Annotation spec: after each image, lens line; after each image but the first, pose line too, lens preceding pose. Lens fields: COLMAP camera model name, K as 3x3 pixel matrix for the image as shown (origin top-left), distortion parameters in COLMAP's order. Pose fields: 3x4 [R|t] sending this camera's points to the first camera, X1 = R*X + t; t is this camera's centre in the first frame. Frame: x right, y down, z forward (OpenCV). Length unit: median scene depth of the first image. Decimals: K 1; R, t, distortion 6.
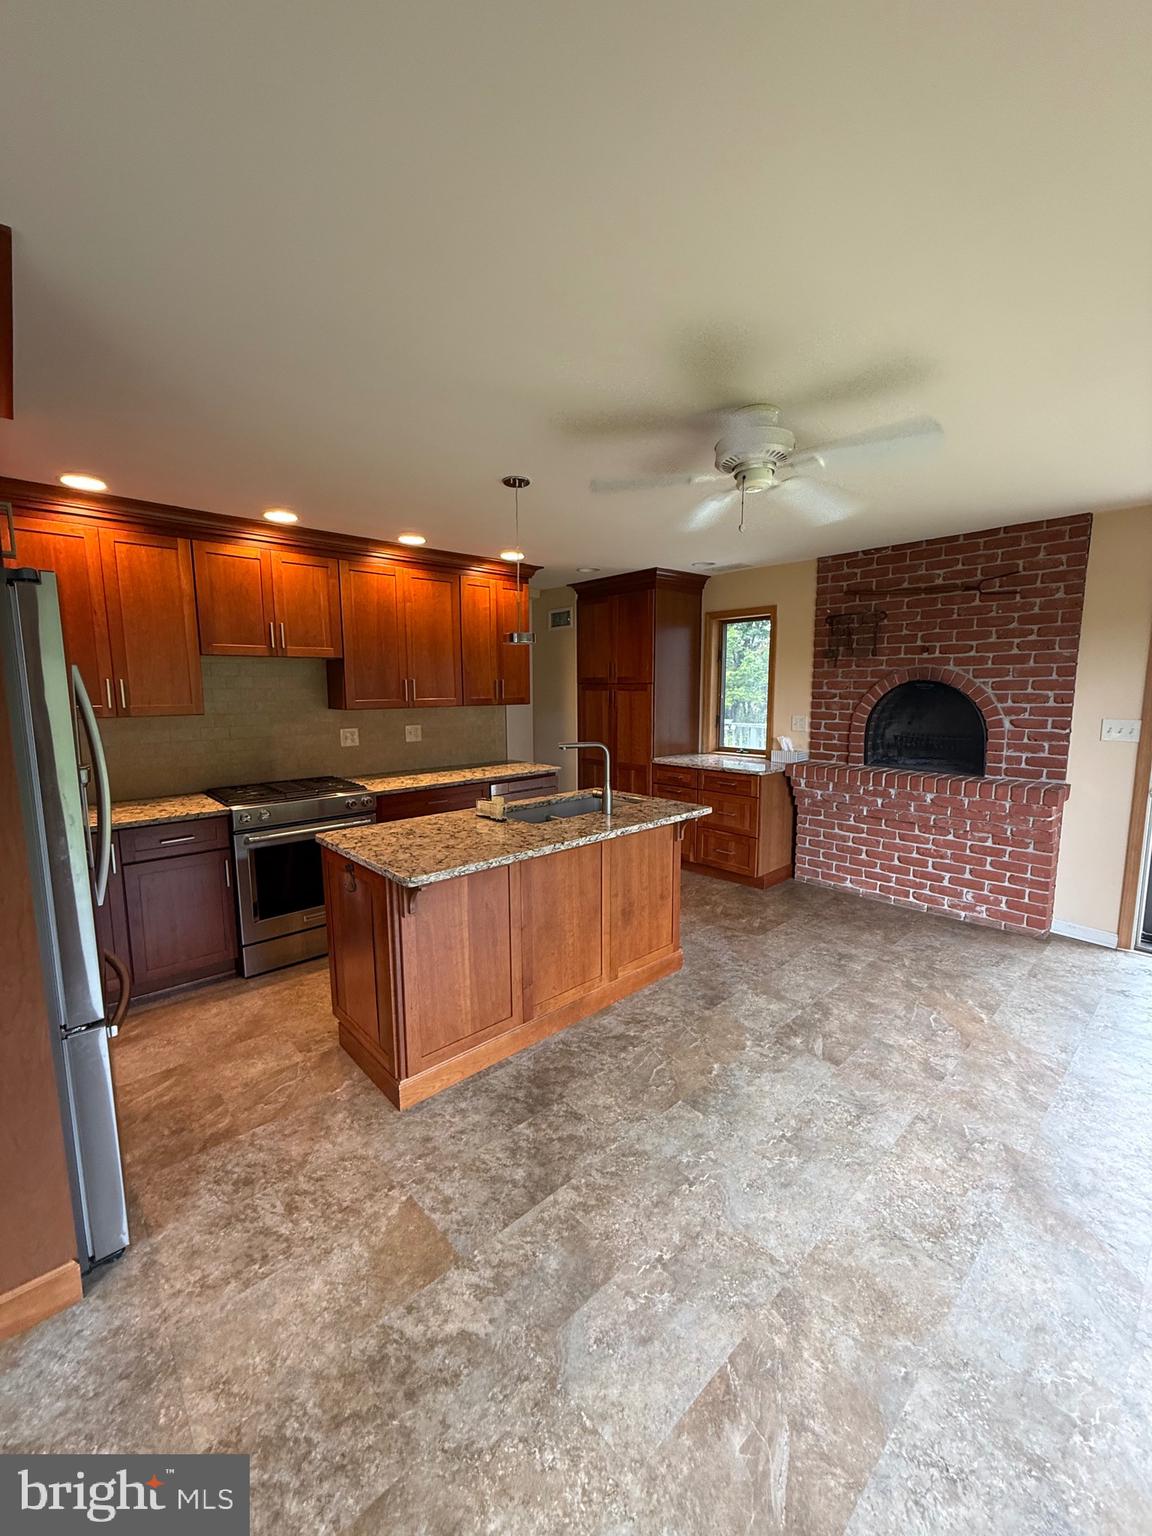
lens RADIAL K [[609.0, 0, 582.5], [0, 609.0, 761.9], [0, 0, 1]] dist [-0.010589, 0.000699]
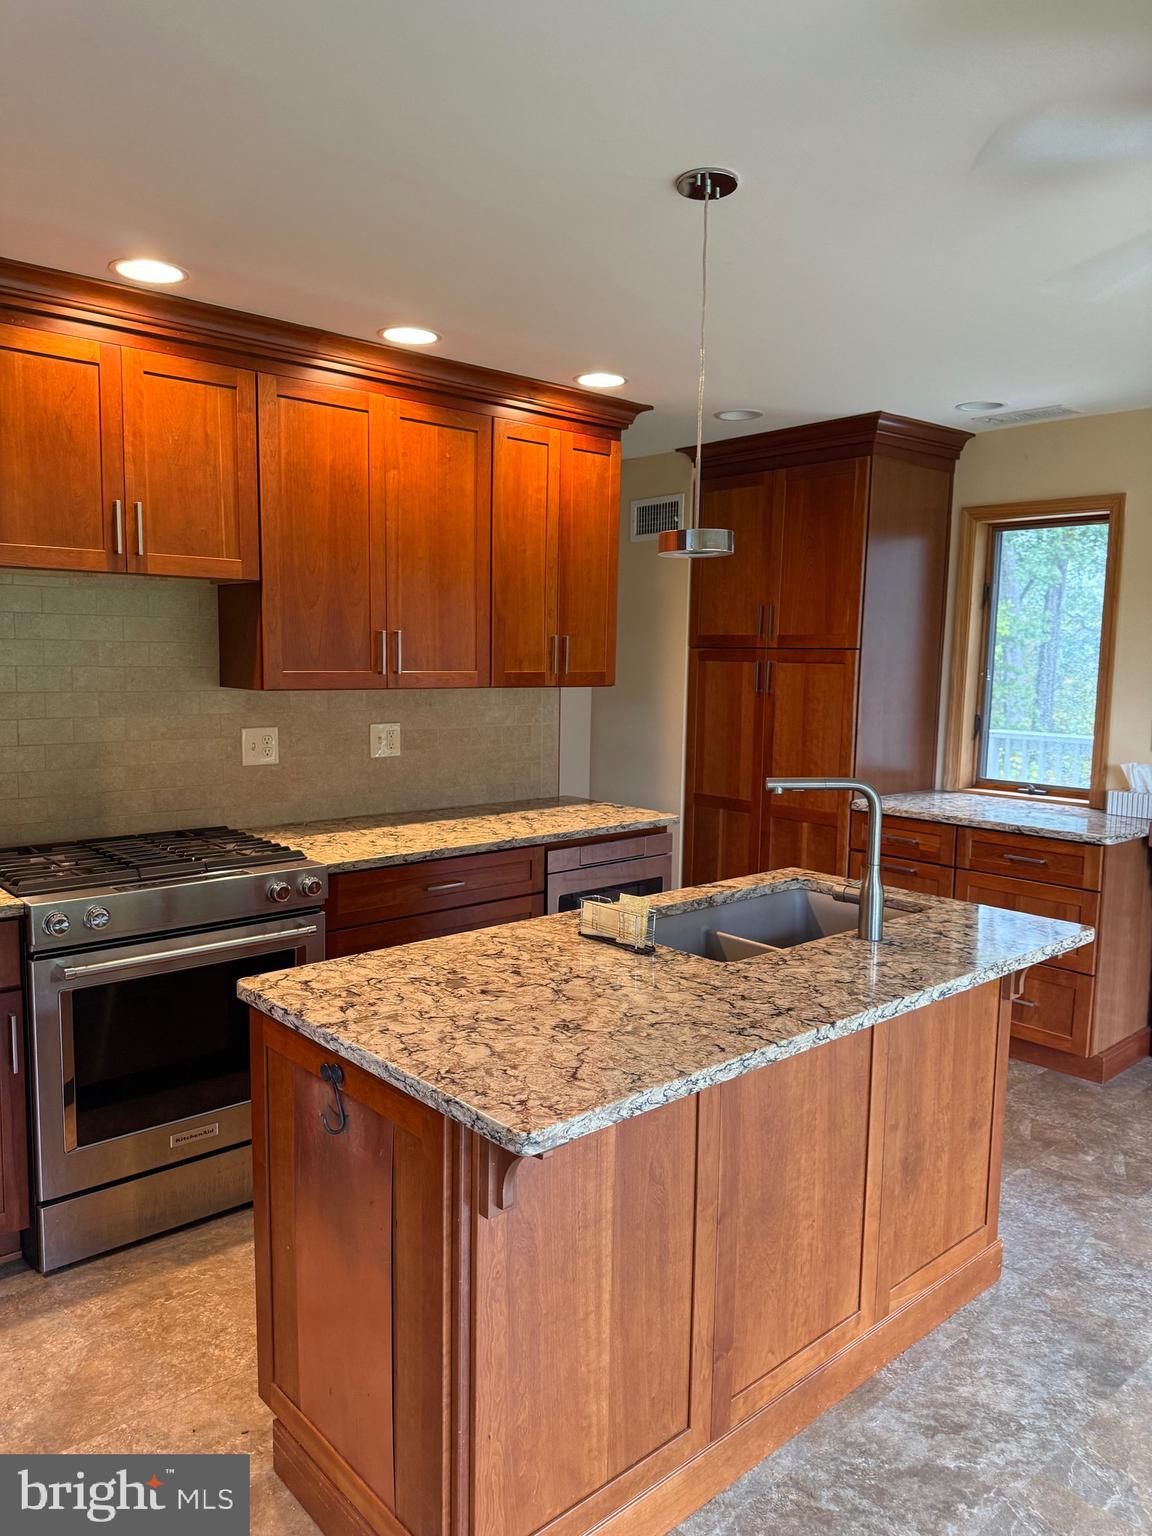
lens RADIAL K [[1088.1, 0, 577.0], [0, 1088.1, 769.5], [0, 0, 1]] dist [0.046200, -0.062058]
pose [[0.999507, 0.023961, -0.020304, -0.132625], [-0.024262, 0.999597, -0.014714, -0.017921], [0.019943, 0.015200, 0.999686, 0.160425]]
